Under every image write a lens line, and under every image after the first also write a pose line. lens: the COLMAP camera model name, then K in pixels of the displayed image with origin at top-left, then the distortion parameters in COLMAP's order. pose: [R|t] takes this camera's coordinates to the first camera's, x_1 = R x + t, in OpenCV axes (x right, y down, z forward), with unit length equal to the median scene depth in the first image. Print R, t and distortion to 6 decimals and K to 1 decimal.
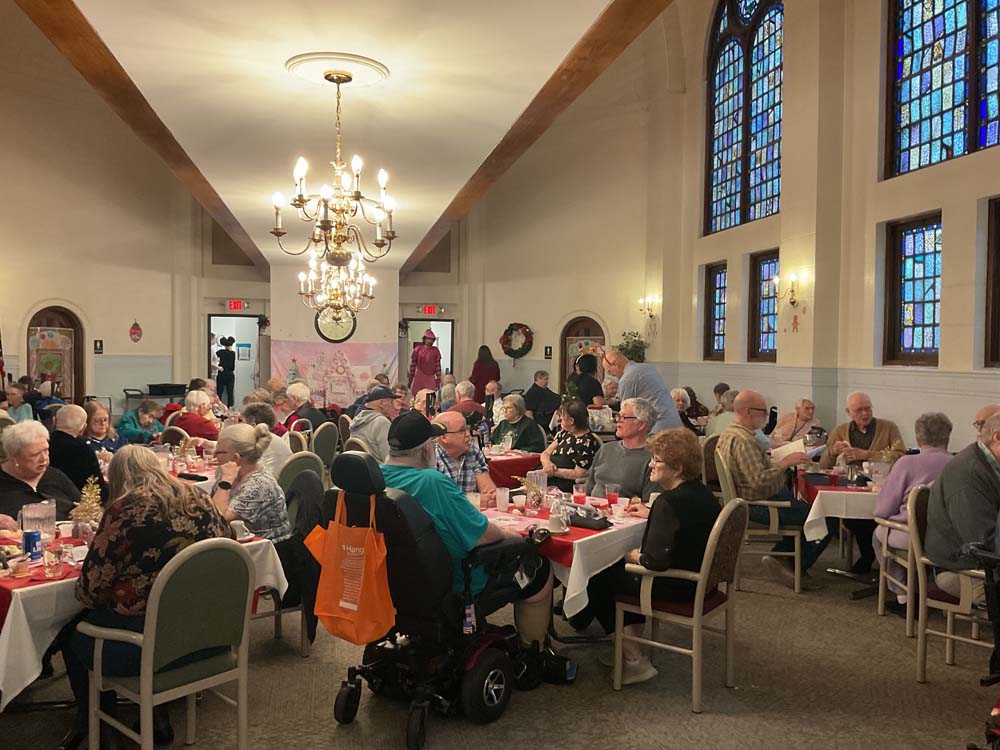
lens RADIAL K [[903.1, 0, 500.0], [0, 903.1, 375.0], [0, 0, 1]] dist [-0.008370, -0.011349]
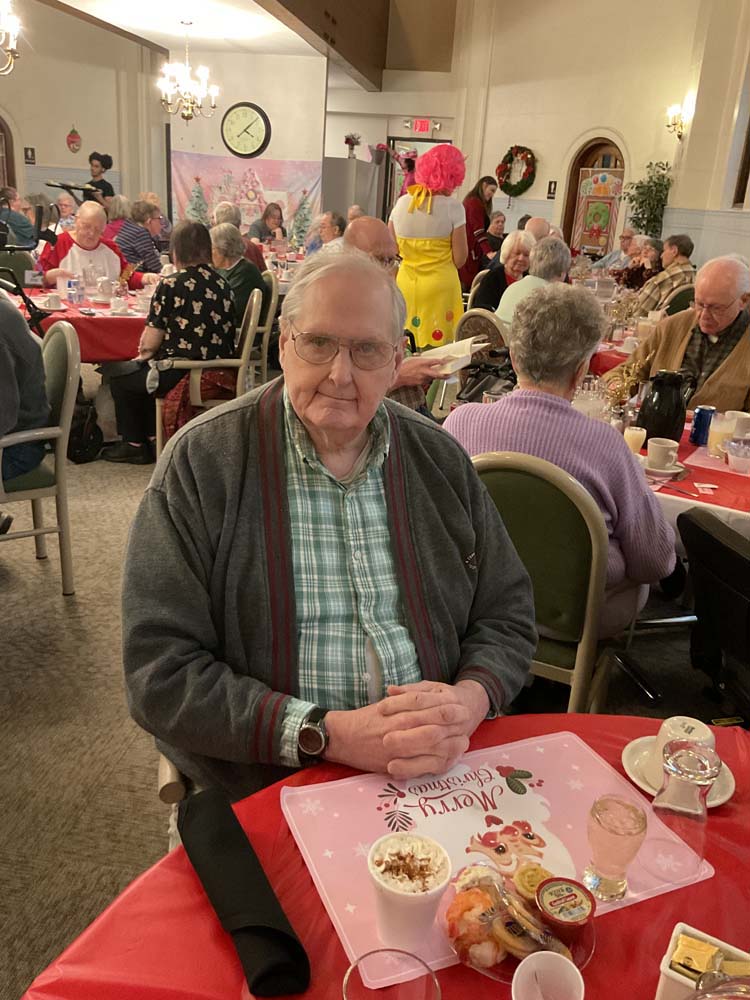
lens RADIAL K [[903.1, 0, 375.0], [0, 903.1, 500.0], [0, 0, 1]] dist [-0.008370, -0.011349]
pose [[0.932906, 0.160856, -0.322198, 0.204685], [-0.062110, 0.953158, 0.296026, 0.007785], [0.354724, -0.256153, 0.899198, 0.239042]]
